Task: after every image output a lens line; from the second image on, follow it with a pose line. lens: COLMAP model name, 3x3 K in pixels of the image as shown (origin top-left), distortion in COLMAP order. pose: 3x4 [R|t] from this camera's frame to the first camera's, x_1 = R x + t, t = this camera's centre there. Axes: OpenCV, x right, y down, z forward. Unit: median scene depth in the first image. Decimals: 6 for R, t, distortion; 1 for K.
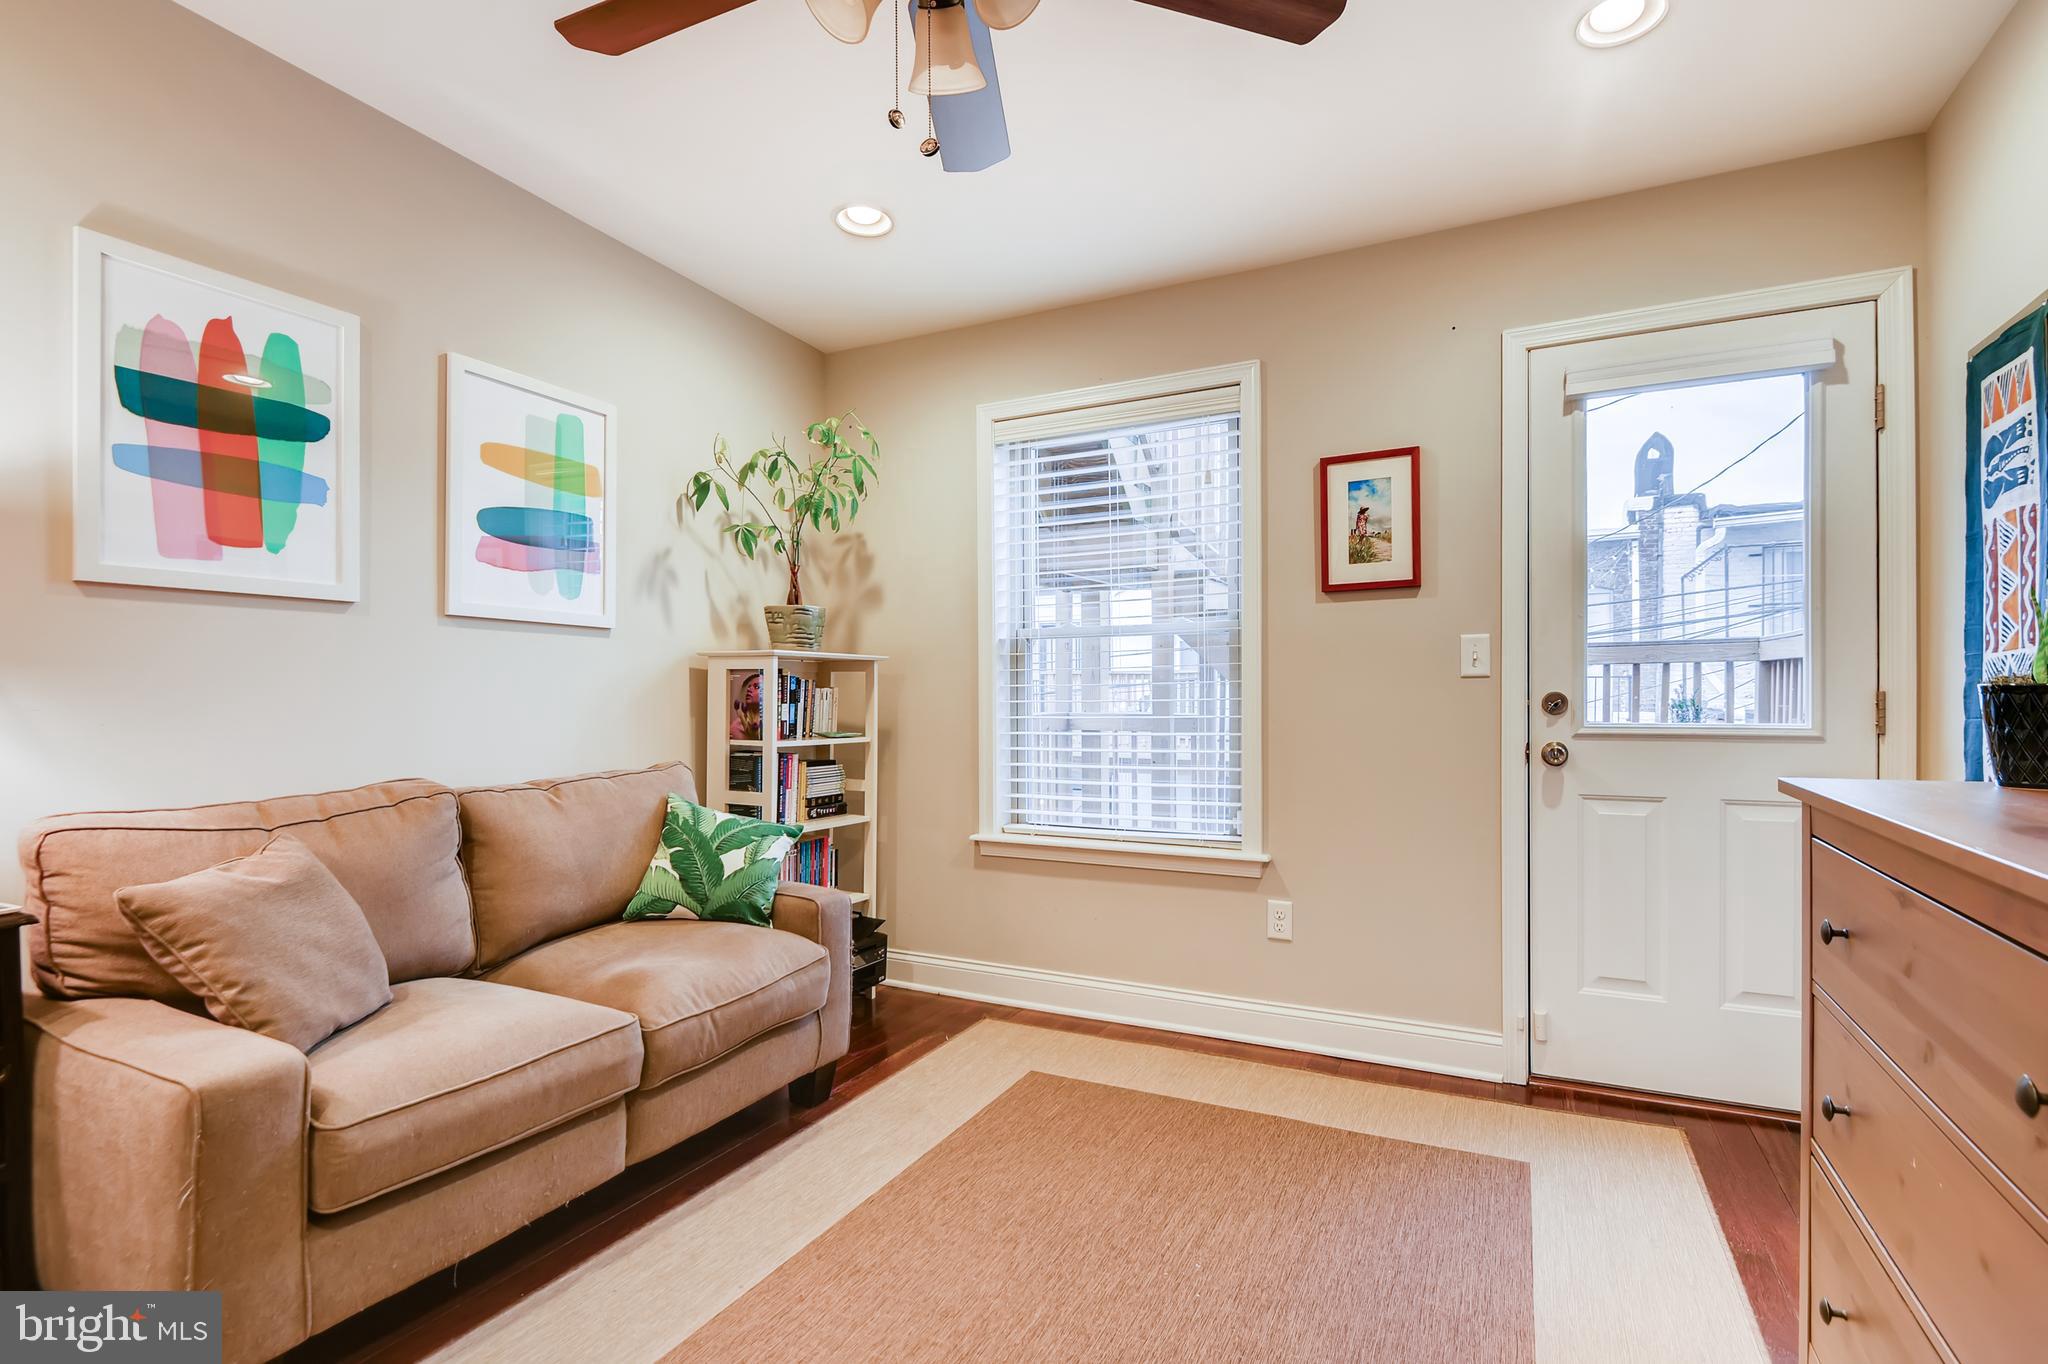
lens RADIAL K [[992.7, 0, 1015.6], [0, 992.7, 688.9], [0, 0, 1]] dist [-0.003262, -0.000888]
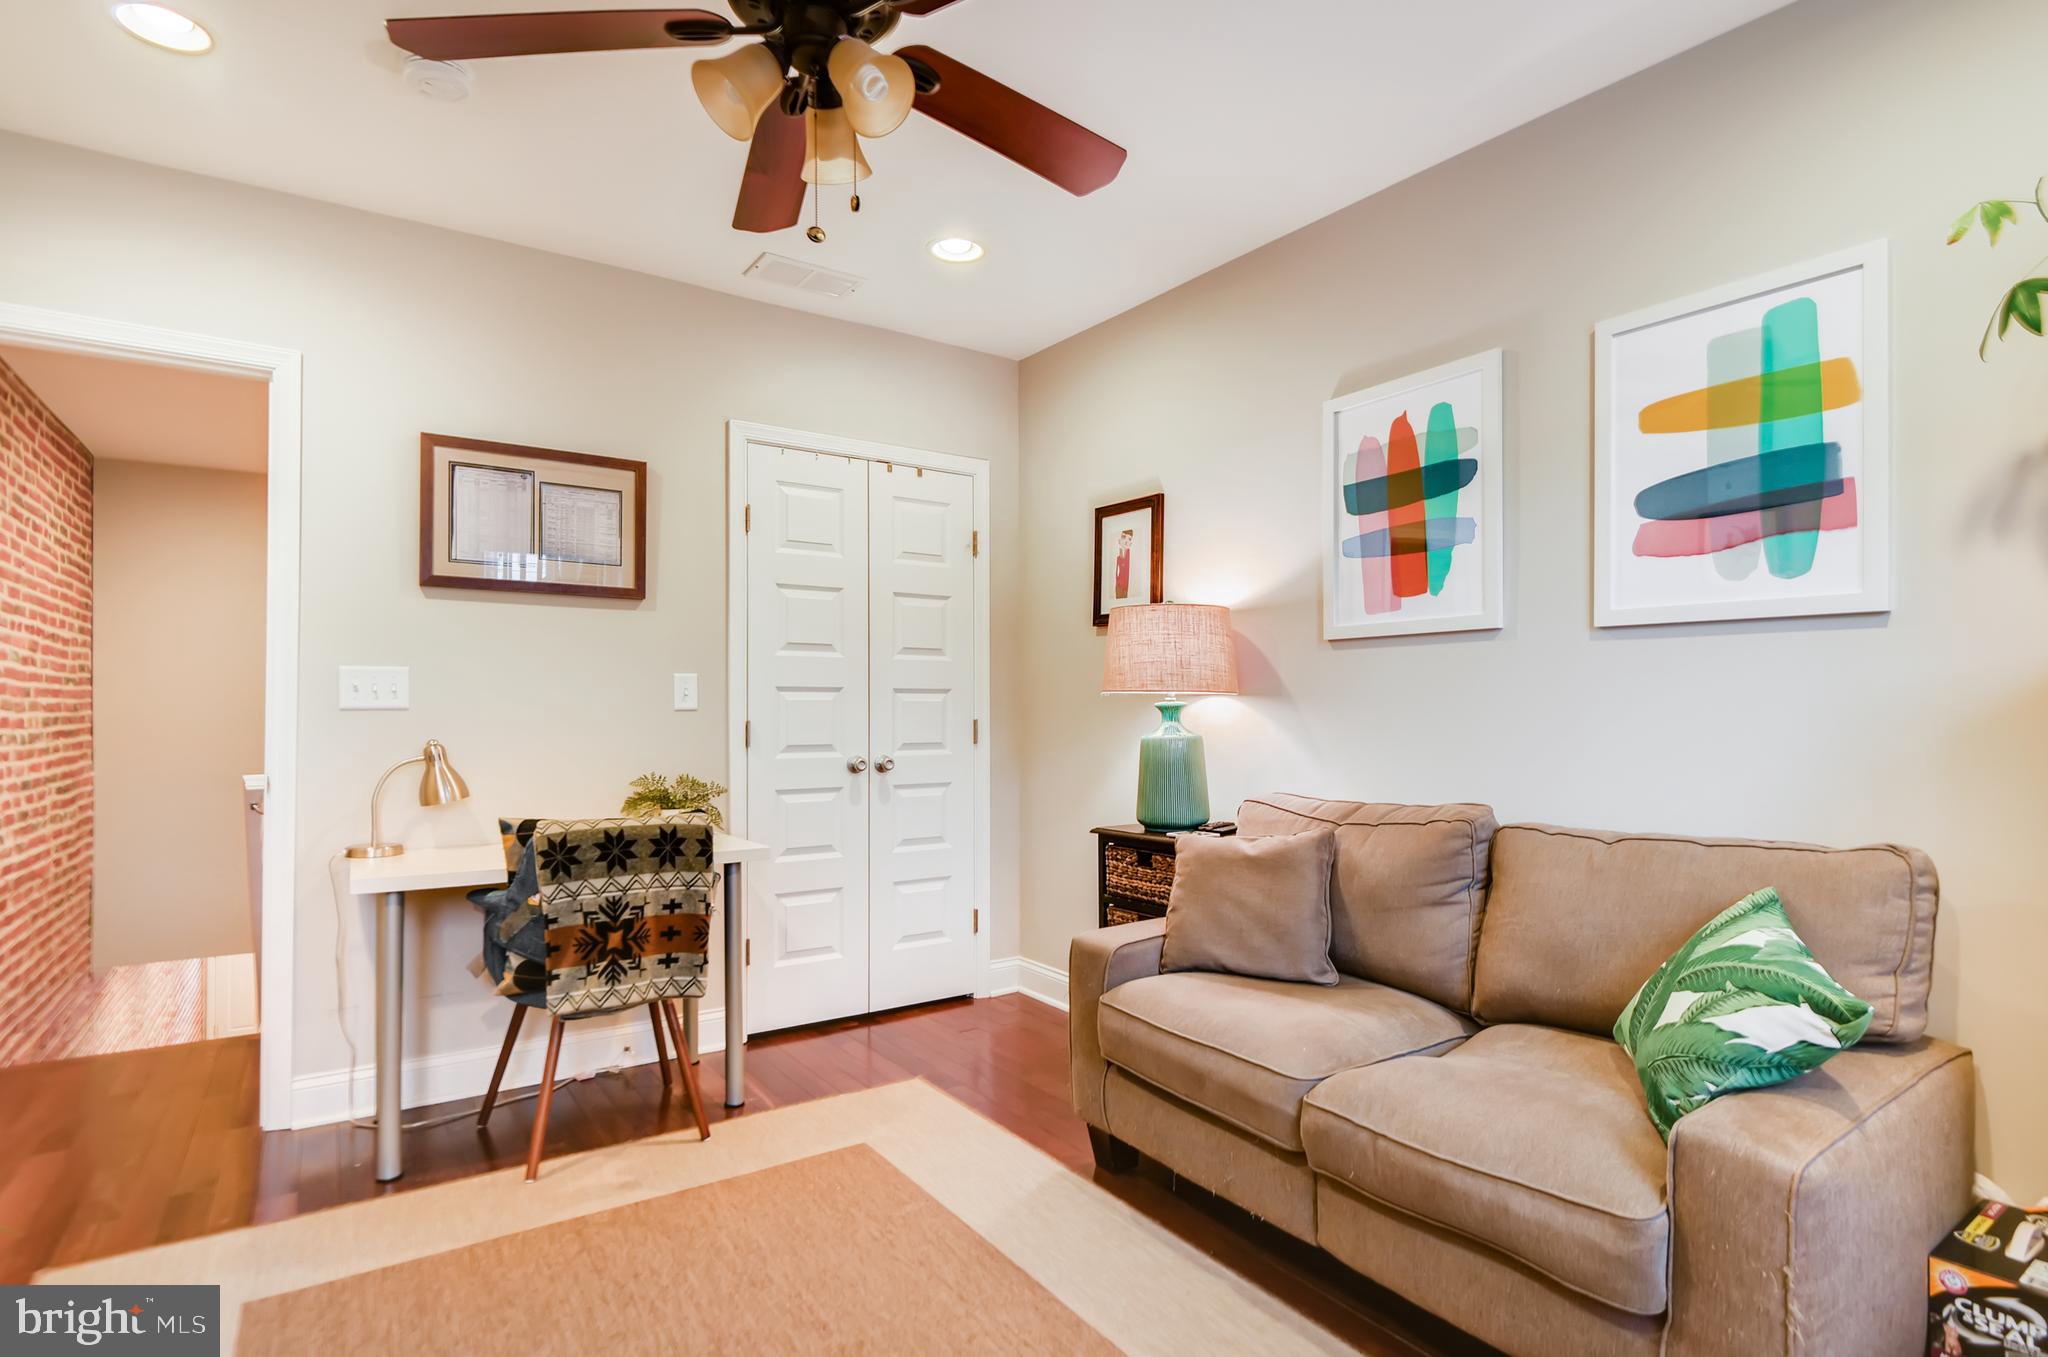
lens RADIAL K [[992.7, 0, 1013.4], [0, 992.7, 695.8], [0, 0, 1]] dist [-0.003262, -0.000888]
pose [[-0.484635, -0.011551, -0.874640, 0.484922], [0.003277, 0.999882, -0.015021, -0.003445], [0.874710, -0.010146, -0.484540, 1.089143]]
